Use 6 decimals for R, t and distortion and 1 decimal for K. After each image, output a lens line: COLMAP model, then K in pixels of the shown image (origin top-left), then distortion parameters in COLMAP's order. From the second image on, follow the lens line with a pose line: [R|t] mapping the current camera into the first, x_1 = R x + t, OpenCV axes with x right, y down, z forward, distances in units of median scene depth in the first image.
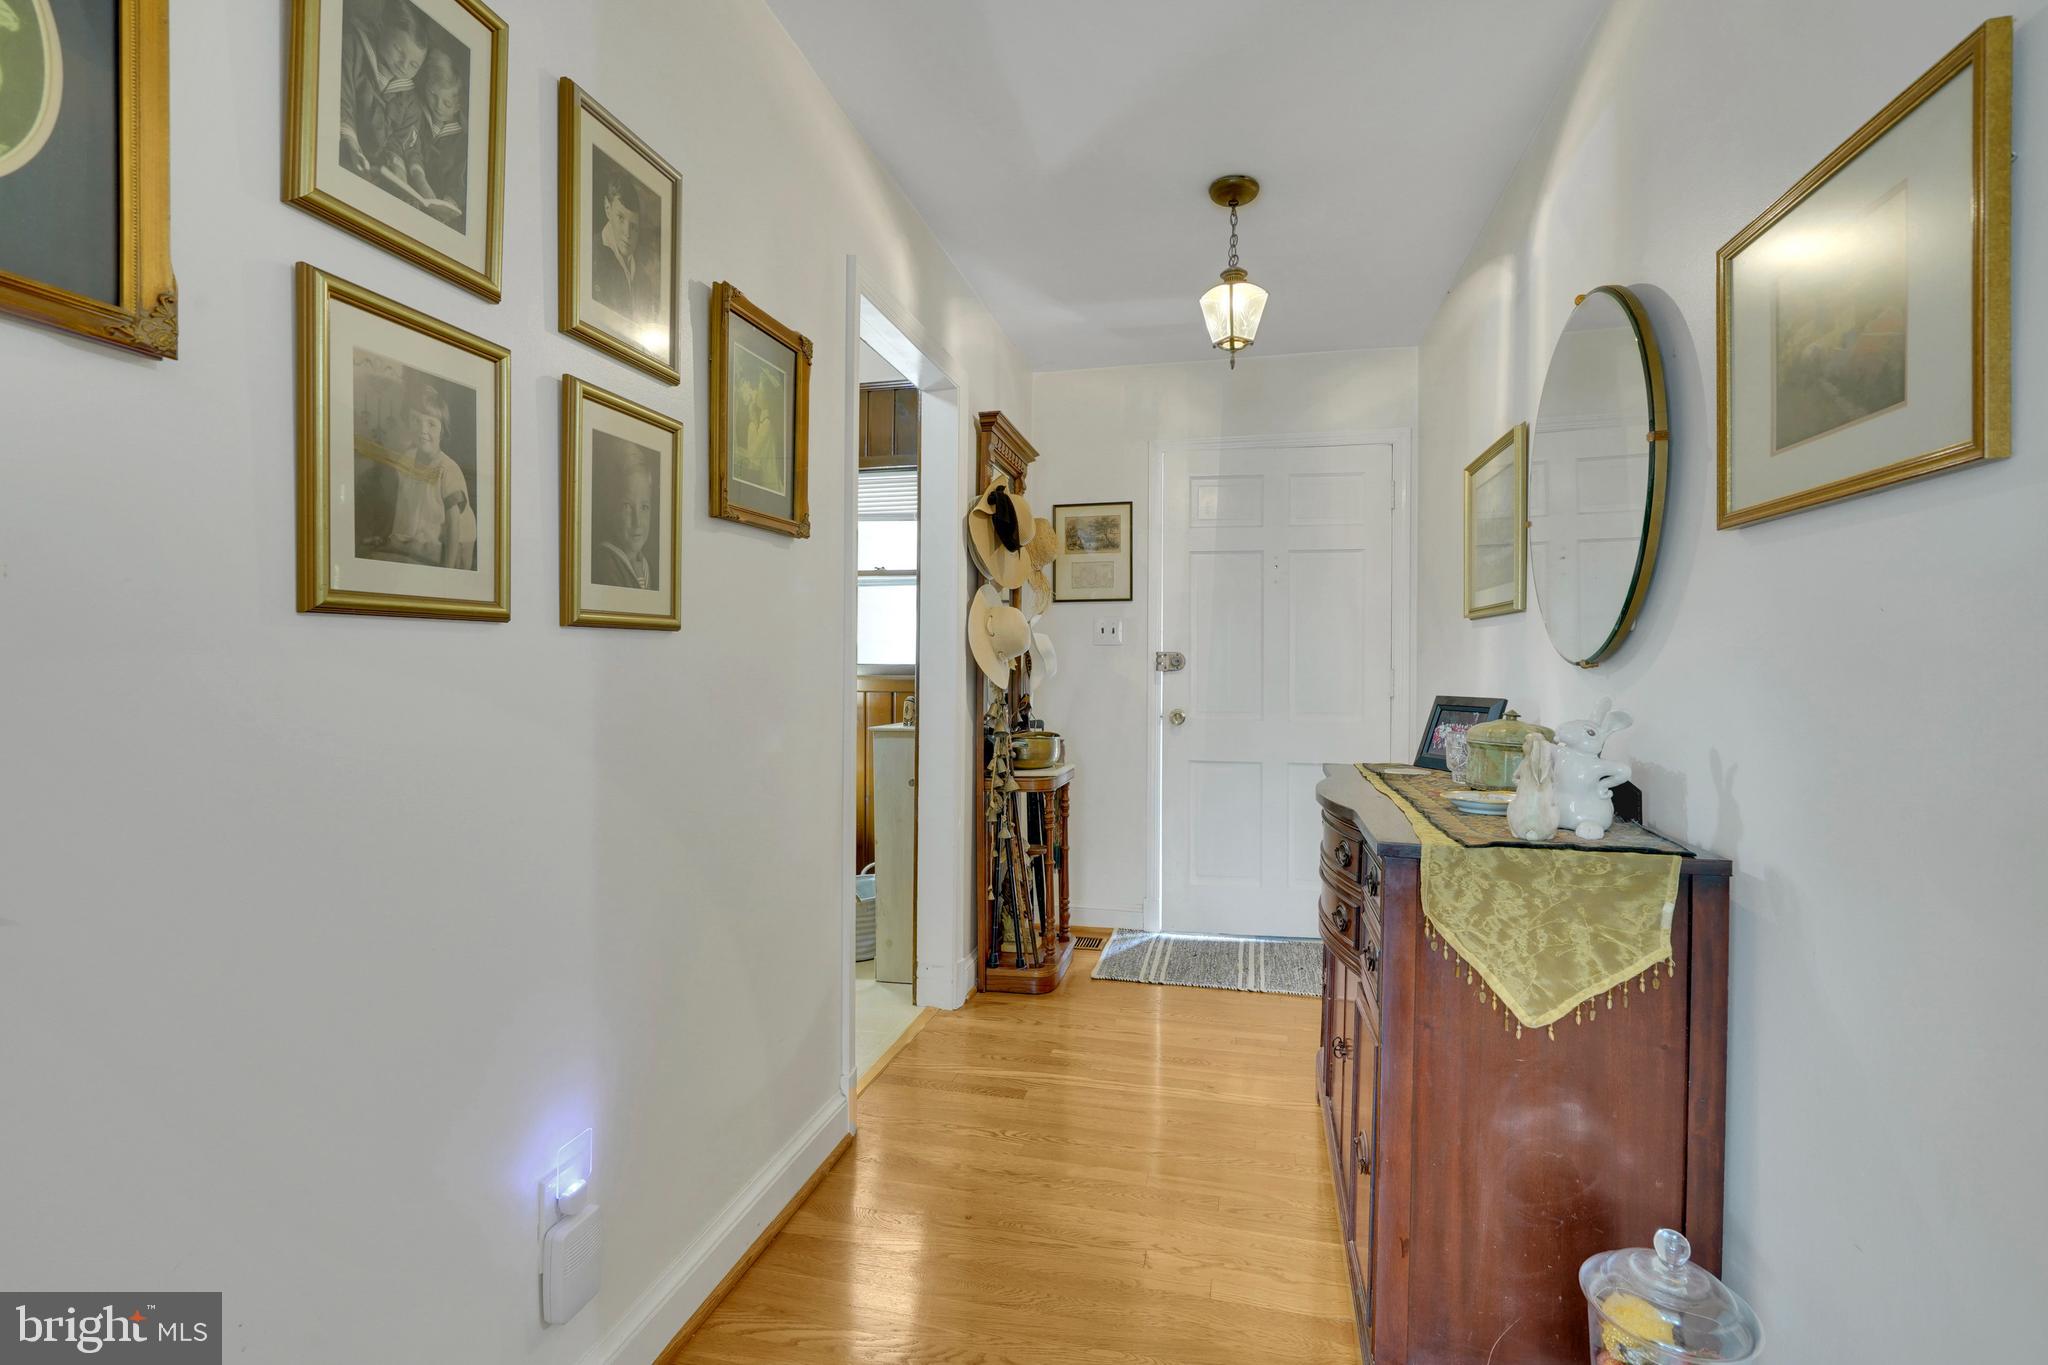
lens RADIAL K [[931.6, 0, 1024.0], [0, 931.6, 682.5], [0, 0, 1]] dist [0.002493, 0.000980]
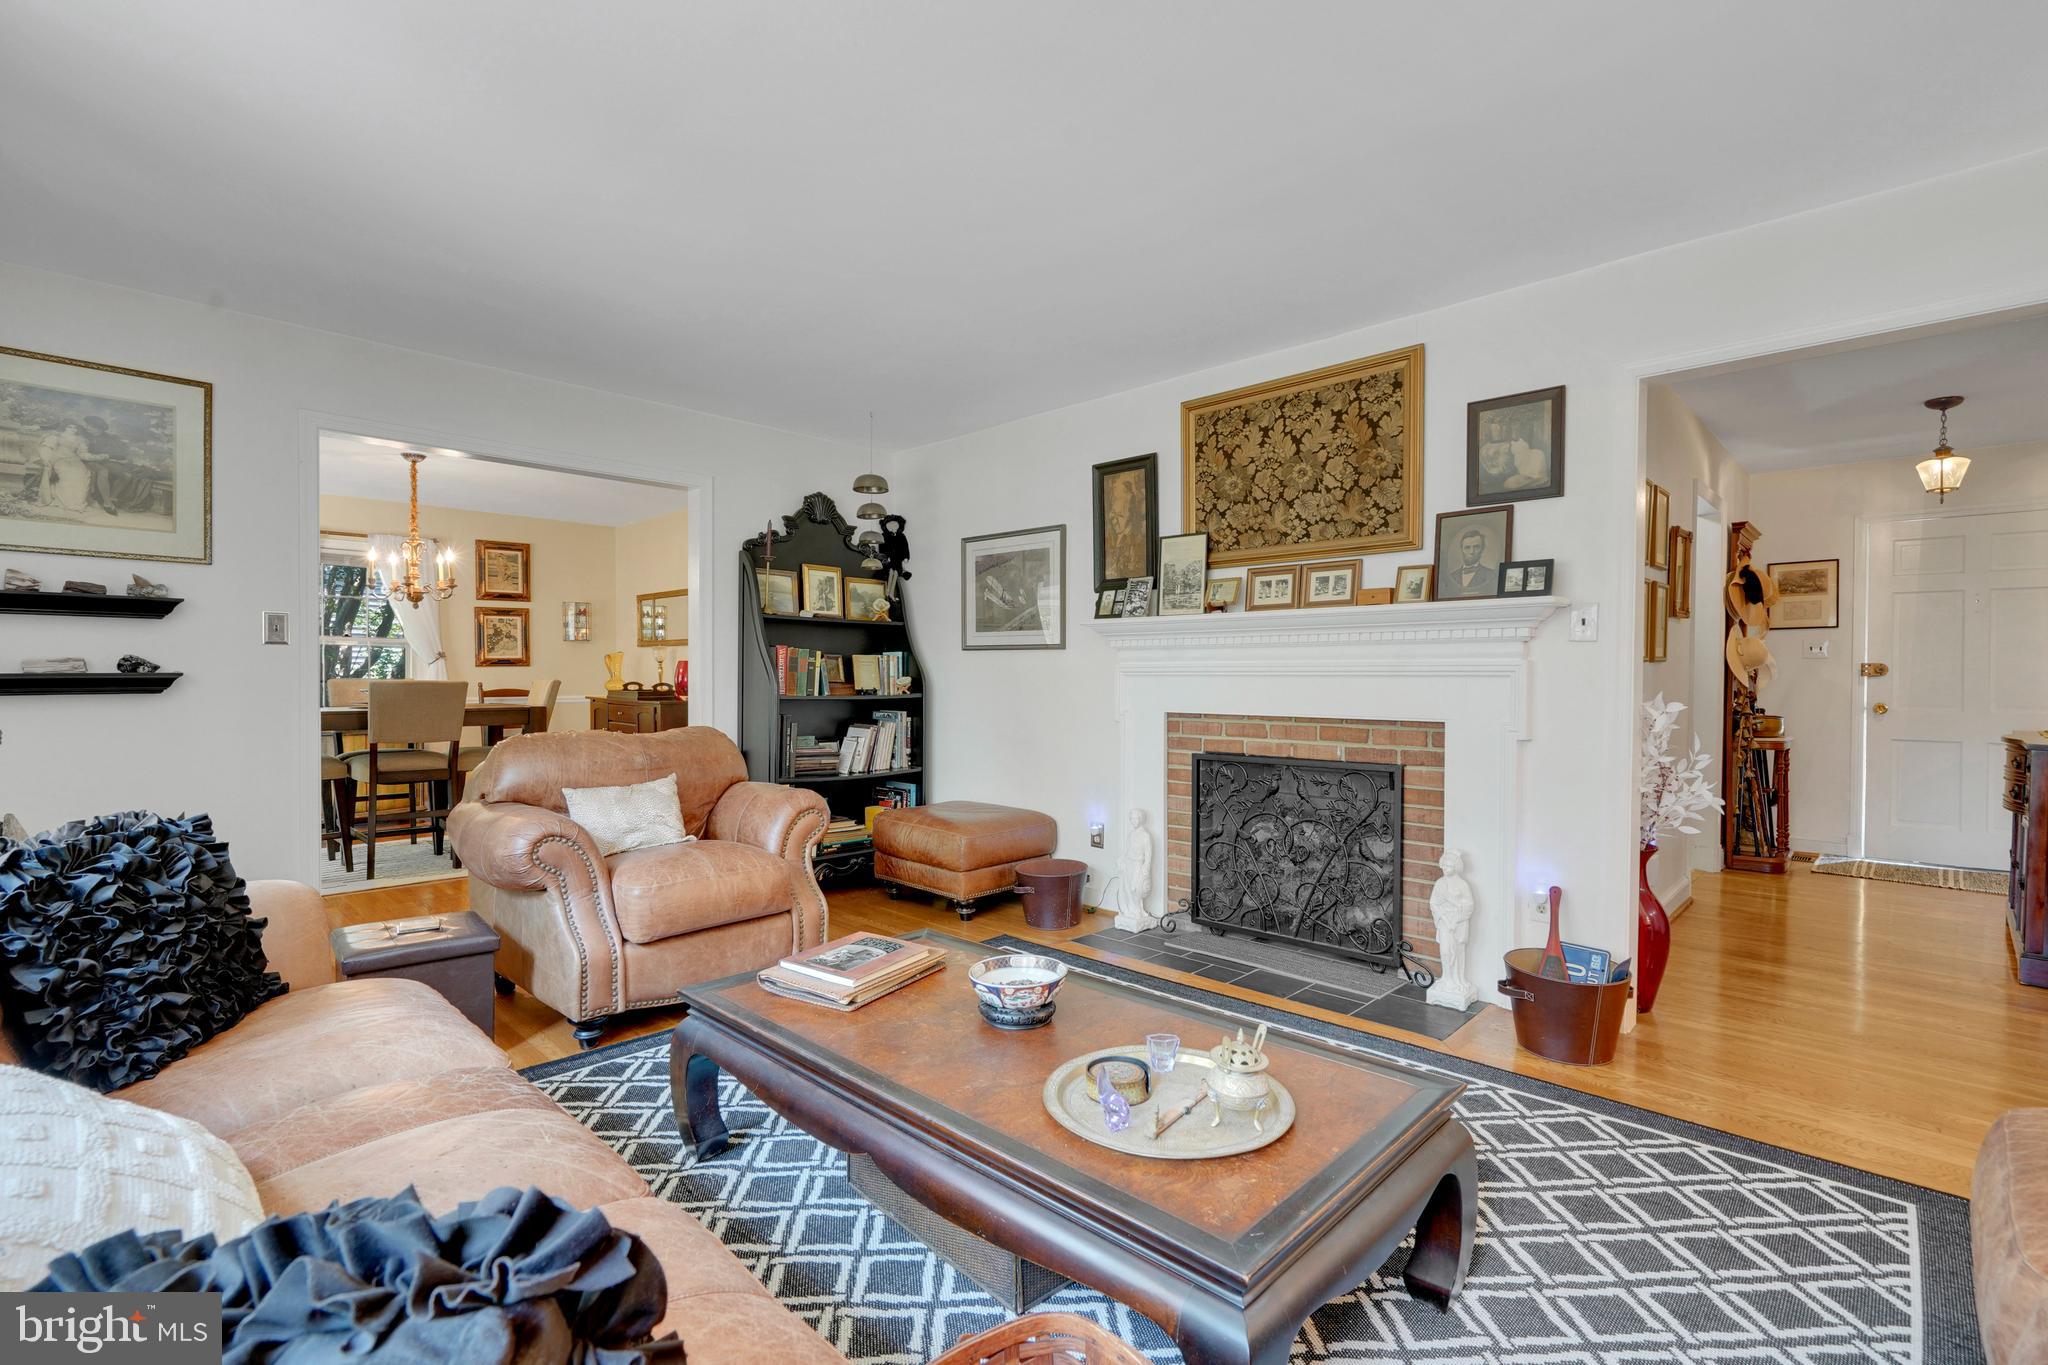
lens RADIAL K [[931.6, 0, 1024.0], [0, 931.6, 682.5], [0, 0, 1]] dist [0.002493, 0.000980]
pose [[0.861100, 0.006208, -0.508398, -0.263730], [-0.005827, 0.999980, 0.002340, 0.001620], [0.508403, 0.000948, 0.861119, -0.999976]]
